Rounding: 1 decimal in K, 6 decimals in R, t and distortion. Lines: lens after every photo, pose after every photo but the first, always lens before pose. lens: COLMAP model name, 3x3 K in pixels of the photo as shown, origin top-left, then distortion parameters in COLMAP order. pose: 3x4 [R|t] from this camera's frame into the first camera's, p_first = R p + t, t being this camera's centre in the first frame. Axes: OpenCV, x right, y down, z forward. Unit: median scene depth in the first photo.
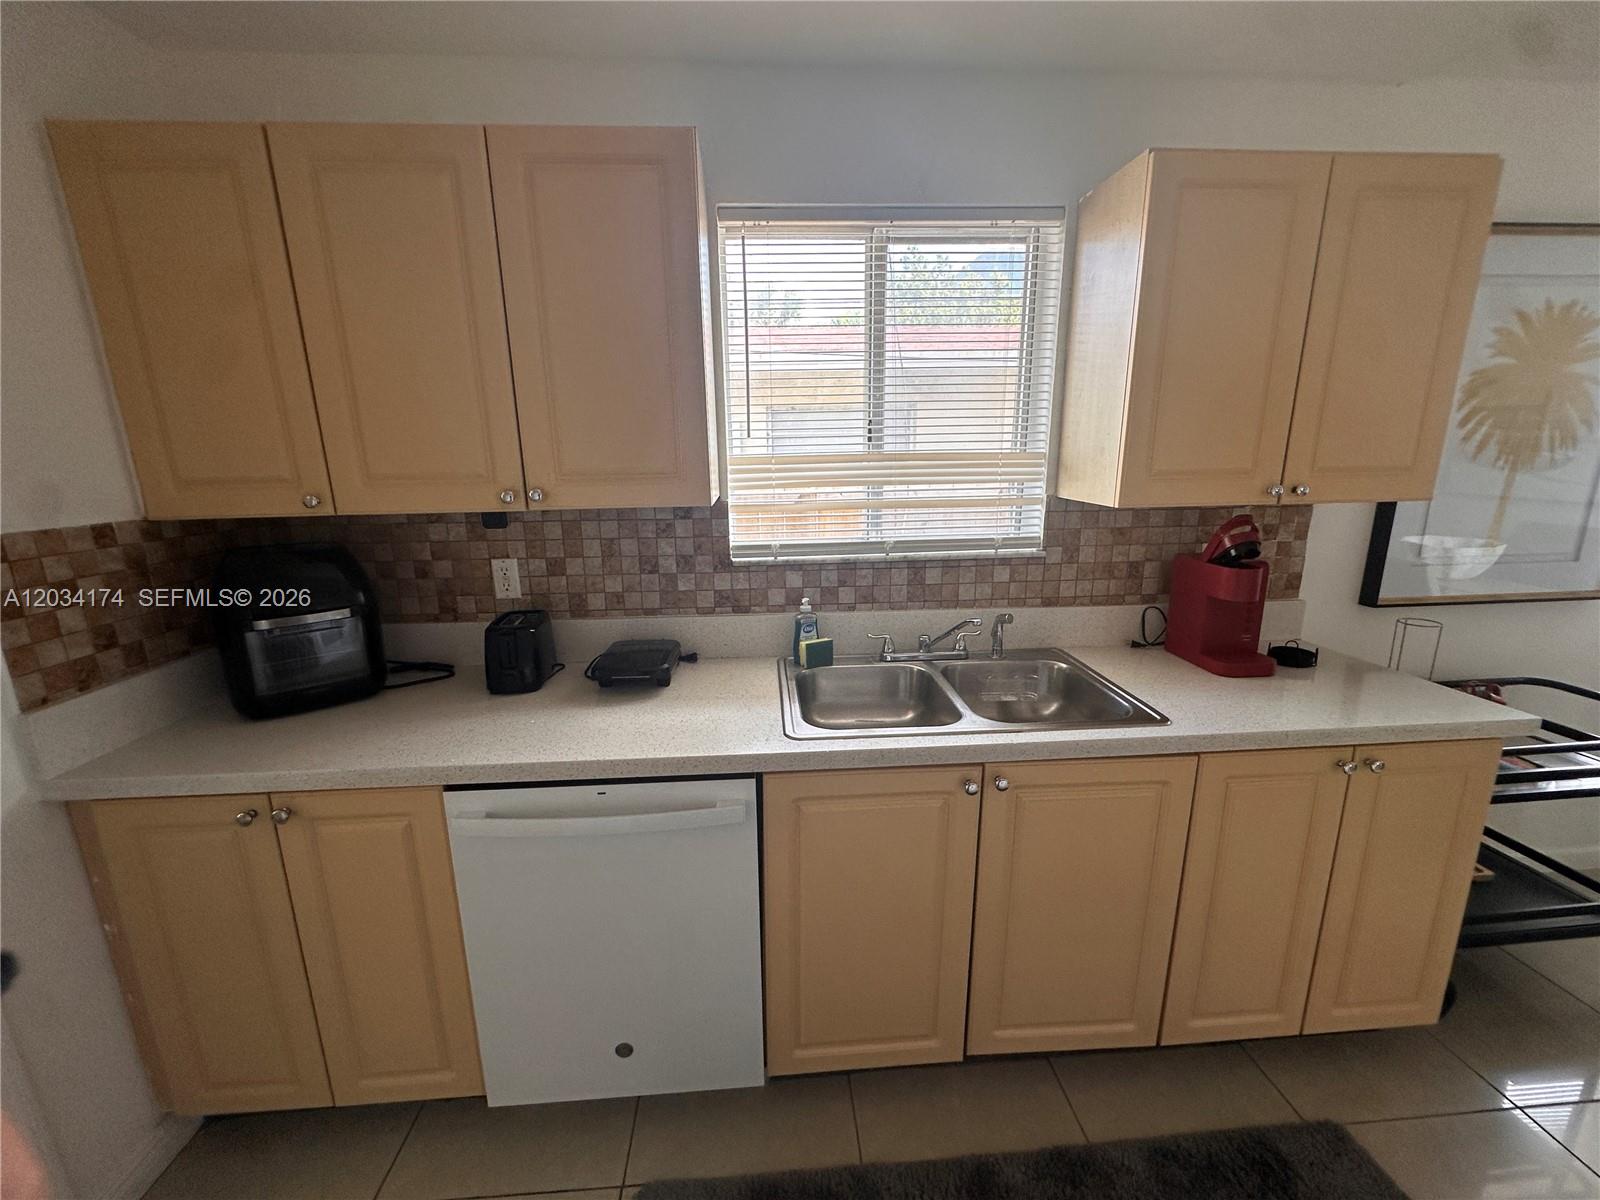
lens RADIAL K [[640.1, 0, 797.6], [0, 640.1, 603.1], [0, 0, 1]] dist [-0.005702, 0.001270]
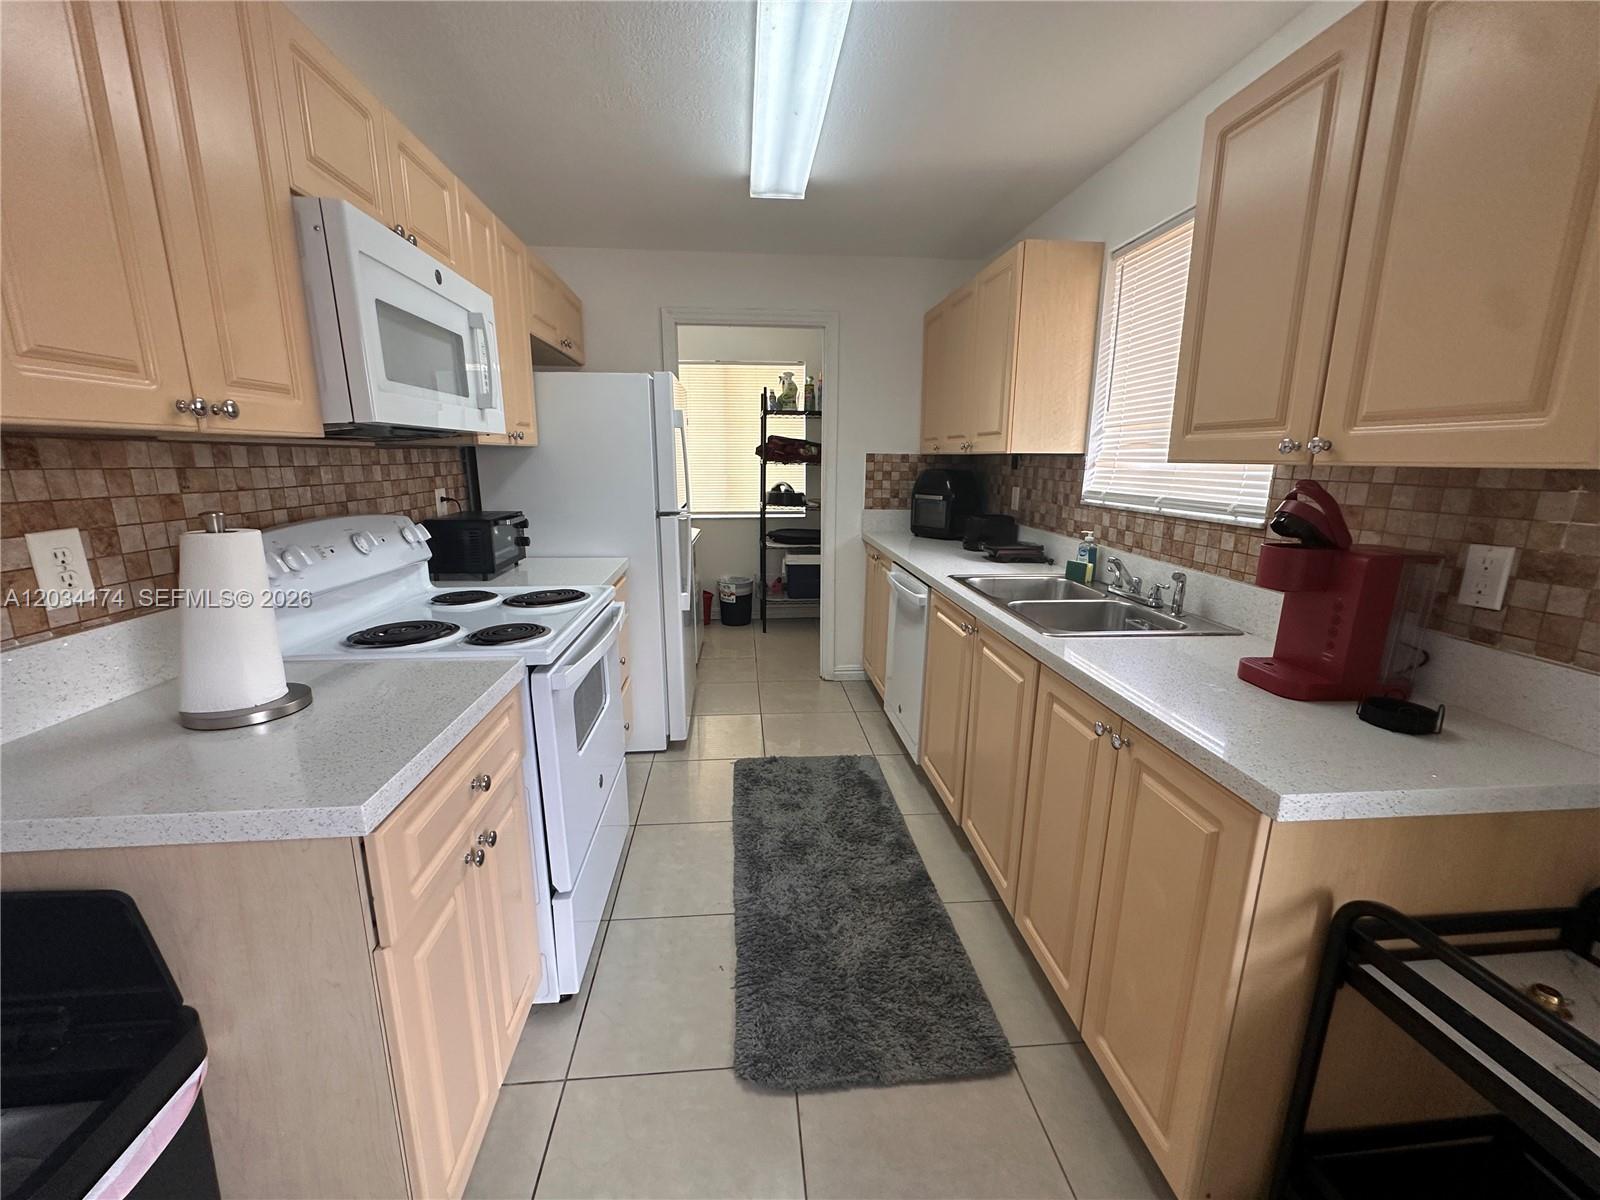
lens RADIAL K [[640.1, 0, 796.7], [0, 640.1, 596.4], [0, 0, 1]] dist [-0.005702, 0.001270]
pose [[0.022430, 0.230854, -0.972730, 1.289983], [-0.240699, 0.945601, 0.218866, -0.022383], [0.970341, 0.229226, 0.076777, 0.326873]]
